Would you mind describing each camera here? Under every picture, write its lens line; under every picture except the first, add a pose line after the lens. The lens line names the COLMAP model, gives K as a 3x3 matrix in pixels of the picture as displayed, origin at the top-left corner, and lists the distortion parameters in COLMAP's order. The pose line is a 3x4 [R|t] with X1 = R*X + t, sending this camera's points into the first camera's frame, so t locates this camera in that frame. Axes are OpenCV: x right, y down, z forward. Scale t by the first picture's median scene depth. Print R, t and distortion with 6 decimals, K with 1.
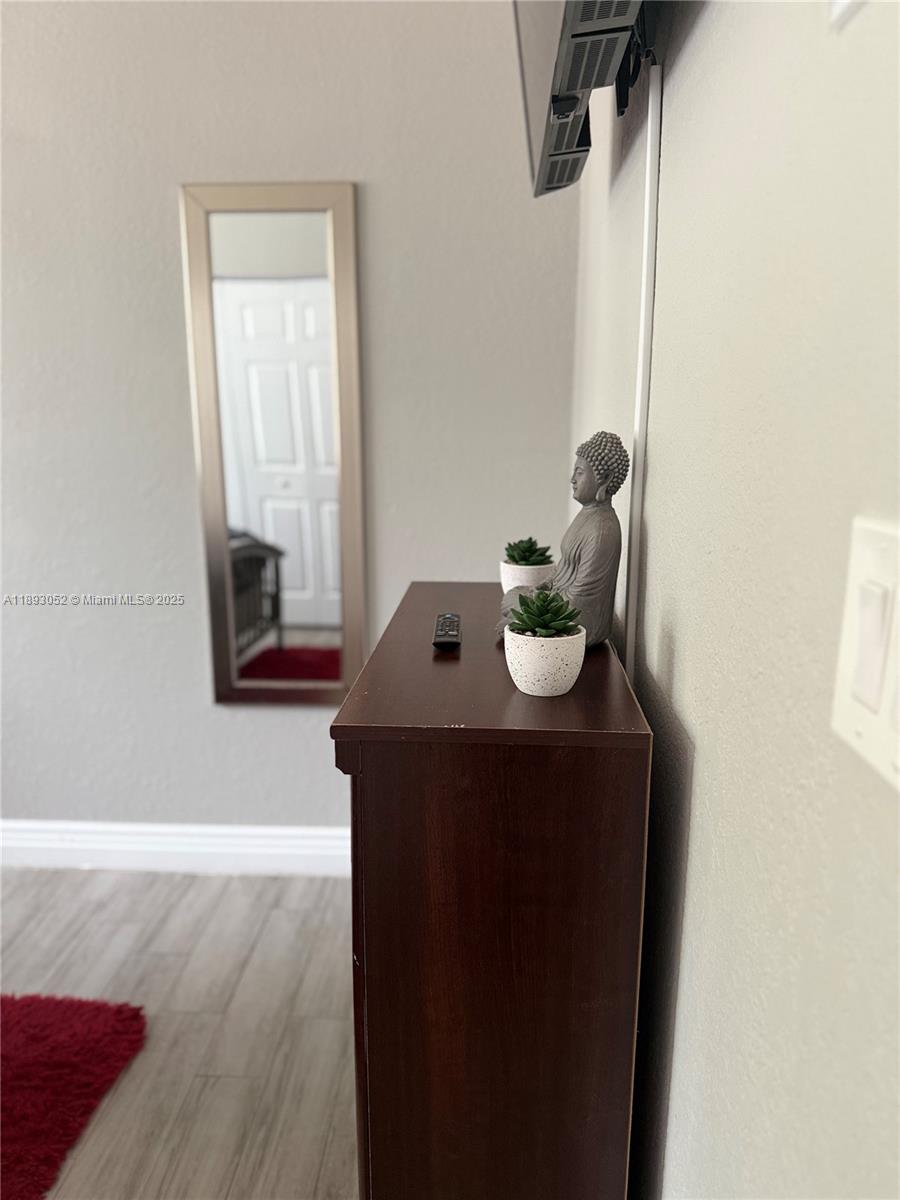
lens RADIAL K [[851.6, 0, 439.6], [0, 851.6, 601.9], [0, 0, 1]] dist [0.027640, -0.048936]
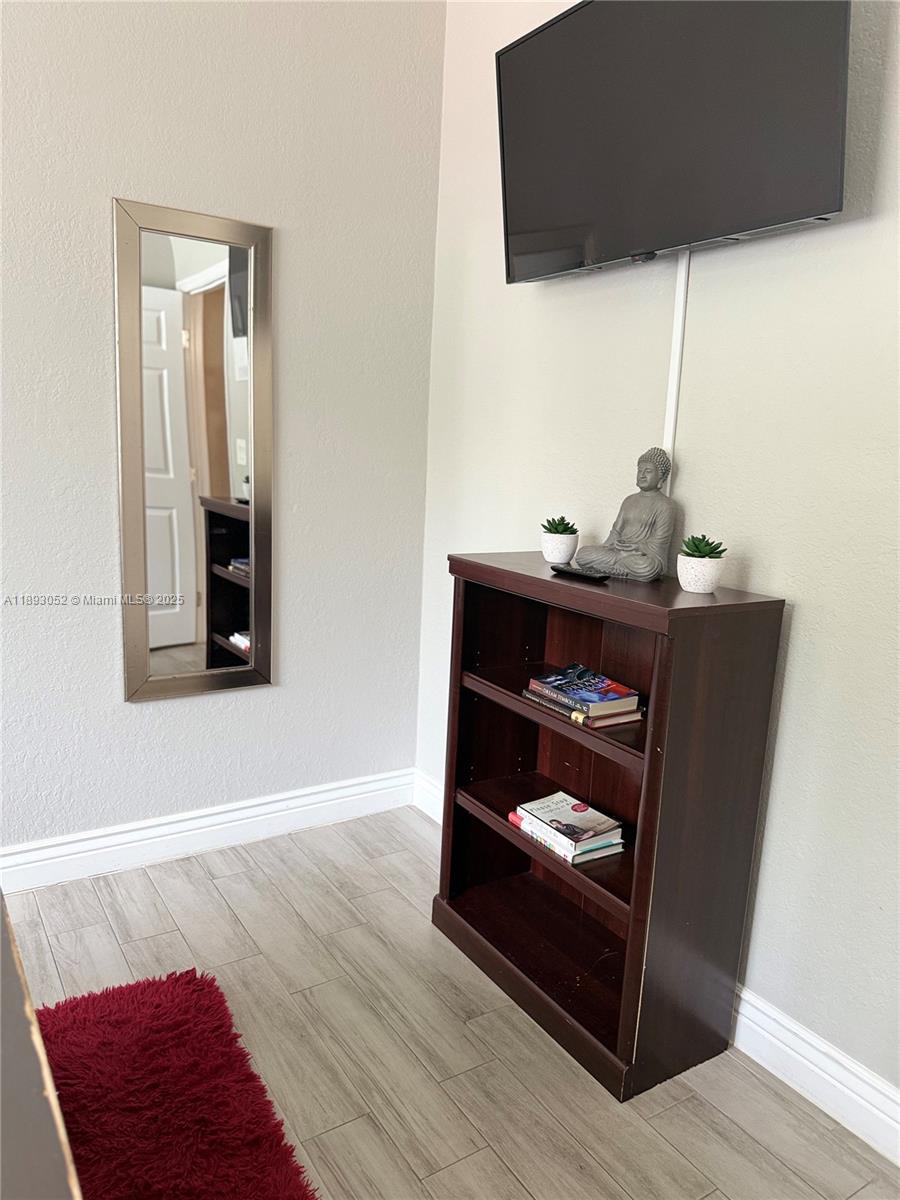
lens RADIAL K [[851.6, 0, 439.6], [0, 851.6, 601.9], [0, 0, 1]] dist [0.027640, -0.048936]
pose [[0.817207, -0.068481, 0.572261, -0.724911], [0.082728, 0.996572, 0.001120, 0.043057], [-0.570376, 0.046426, 0.820071, -0.079192]]
